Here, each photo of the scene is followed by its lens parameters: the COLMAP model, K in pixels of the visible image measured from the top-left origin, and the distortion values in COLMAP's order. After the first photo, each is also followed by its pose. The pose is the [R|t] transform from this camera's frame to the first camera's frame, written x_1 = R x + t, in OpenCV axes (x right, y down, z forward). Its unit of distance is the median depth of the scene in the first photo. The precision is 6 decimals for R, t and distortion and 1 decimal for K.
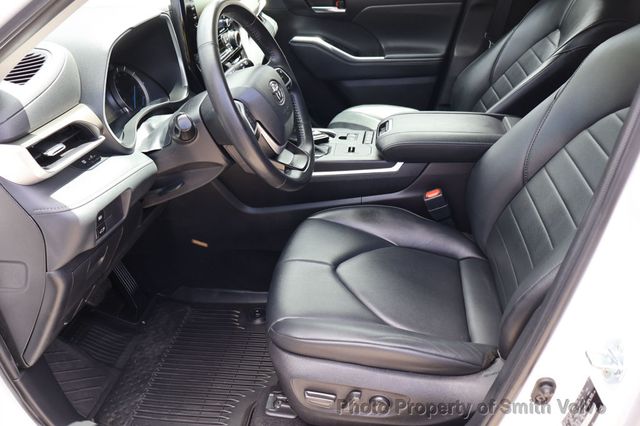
lens RADIAL K [[549.8, 0, 321.4], [0, 549.8, 213.6], [0, 0, 1]] dist [-0.002732, -0.001802]
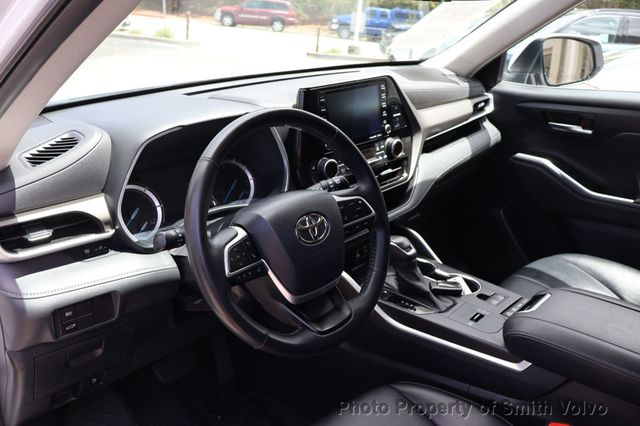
lens RADIAL K [[549.8, 0, 320.6], [0, 549.8, 212.9], [0, 0, 1]] dist [-0.002732, -0.001802]
pose [[0.800028, 0.238112, -0.550688, 0.263556], [-0.308975, 0.950312, -0.037968, -0.159807], [0.514285, 0.200524, 0.833847, 0.254663]]
